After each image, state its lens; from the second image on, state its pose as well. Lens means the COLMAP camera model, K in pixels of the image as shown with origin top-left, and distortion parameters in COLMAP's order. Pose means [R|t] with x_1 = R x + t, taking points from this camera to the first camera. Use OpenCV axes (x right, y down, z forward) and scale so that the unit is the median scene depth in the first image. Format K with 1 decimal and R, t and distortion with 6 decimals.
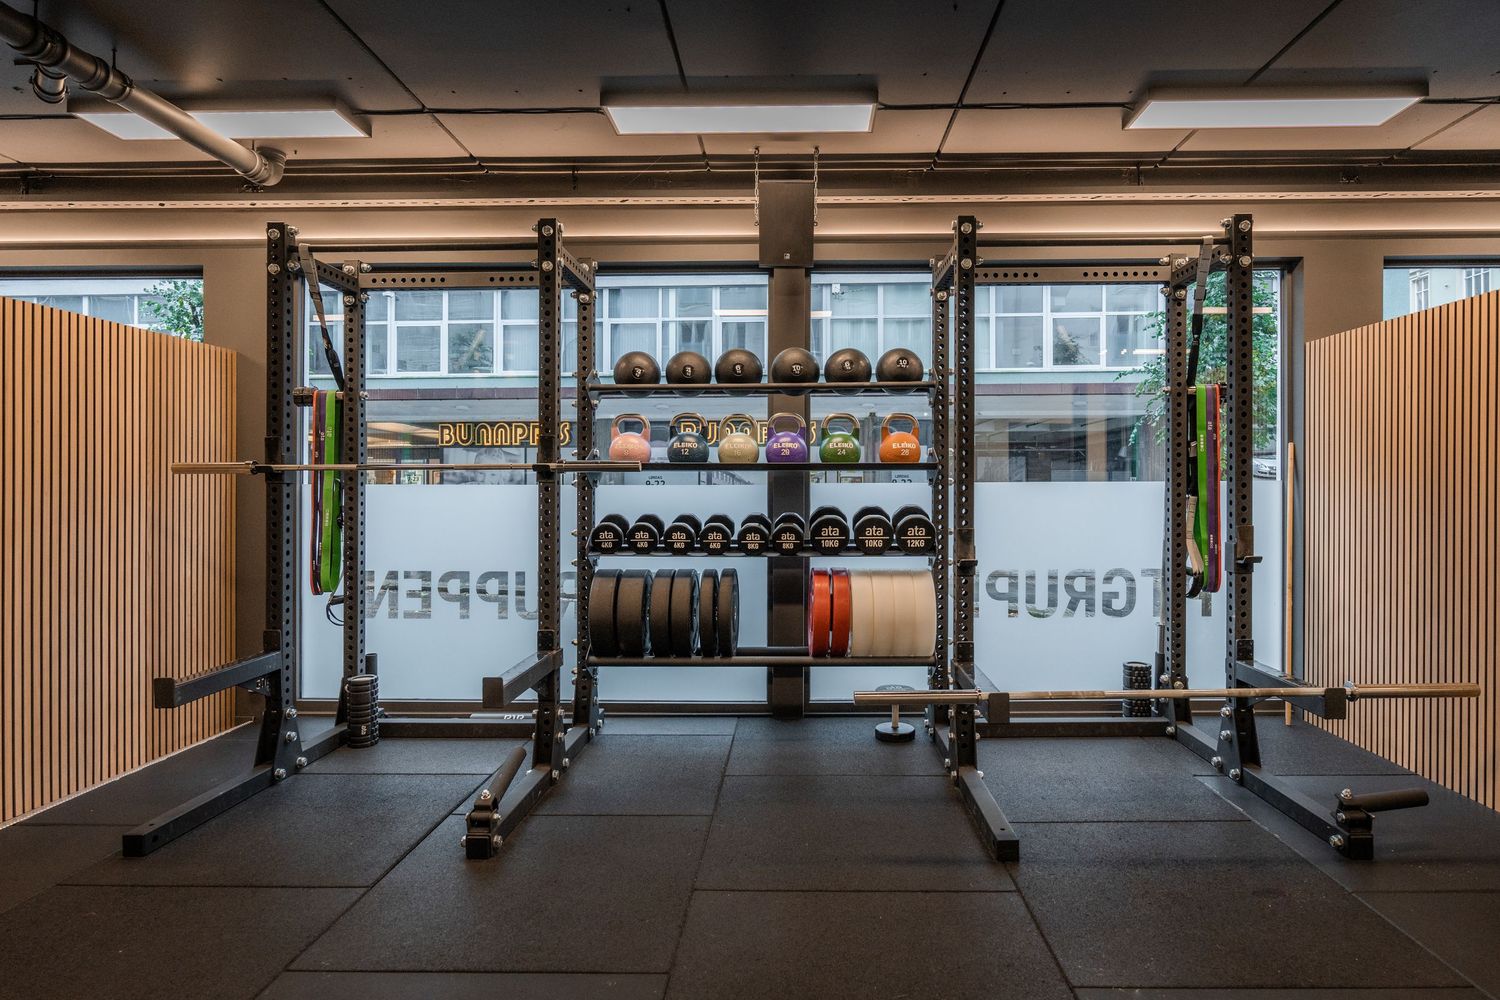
lens RADIAL K [[856.1, 0, 751.9], [0, 856.1, 497.7], [0, 0, 1]] dist [-0.003093, -0.001620]
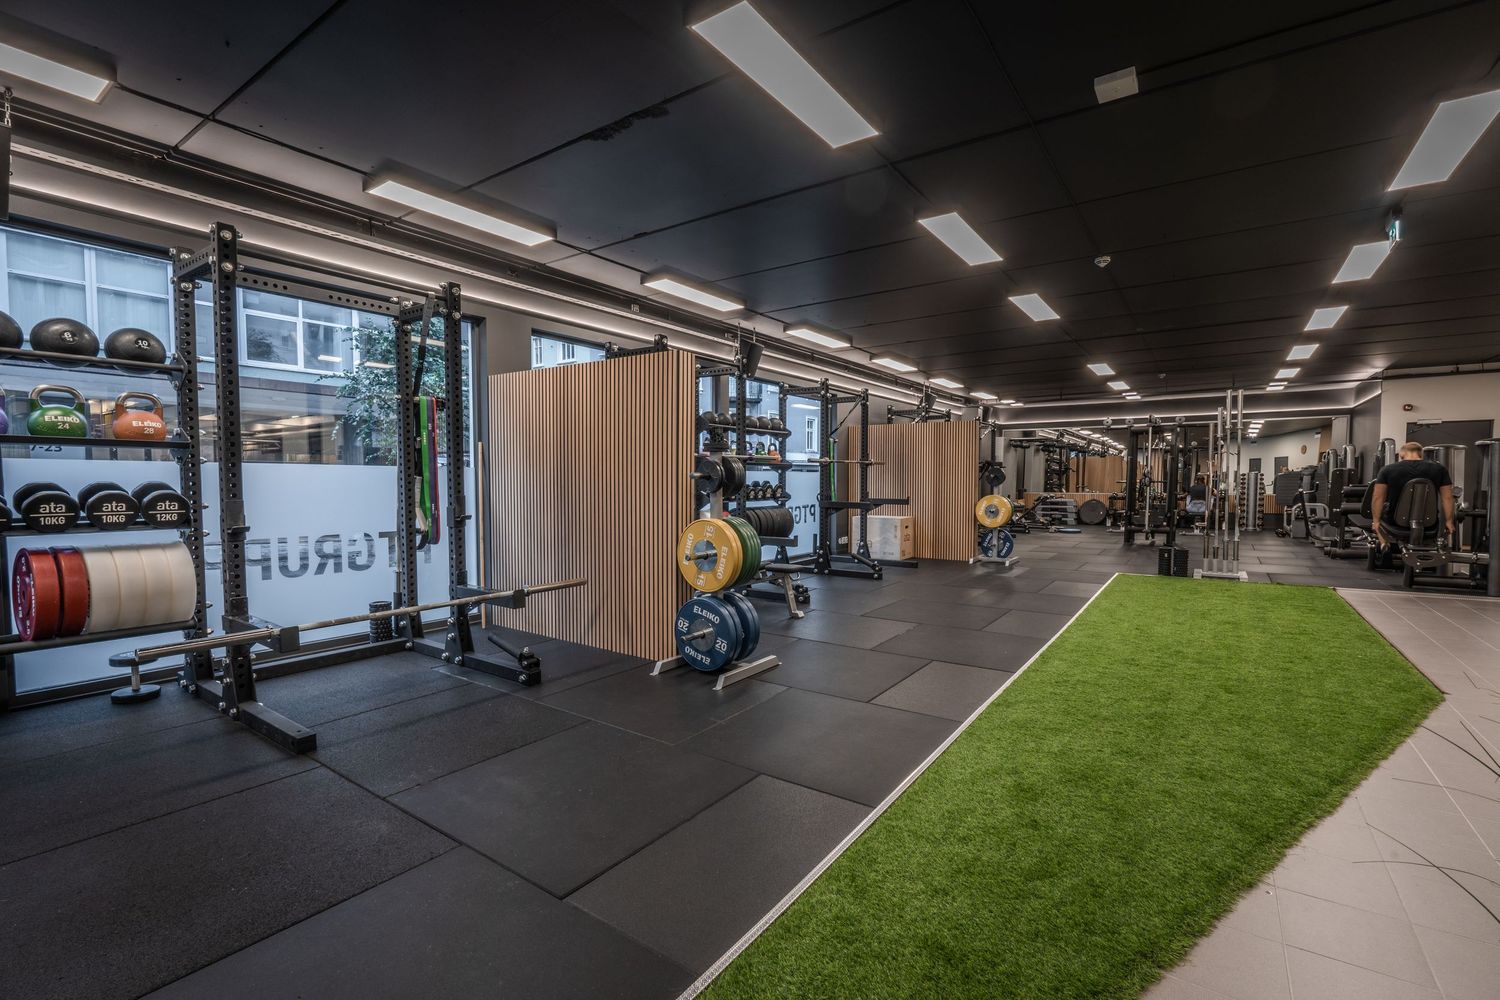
lens RADIAL K [[677.5, 0, 768.0], [0, 677.5, 513.6], [0, 0, 1]] dist [-0.004844, -0.001066]
pose [[0.550931, -0.032570, 0.833915, -0.093299], [-0.002728, 0.999163, 0.040827, 0.012111], [-0.834546, -0.024768, 0.550381, -0.081406]]
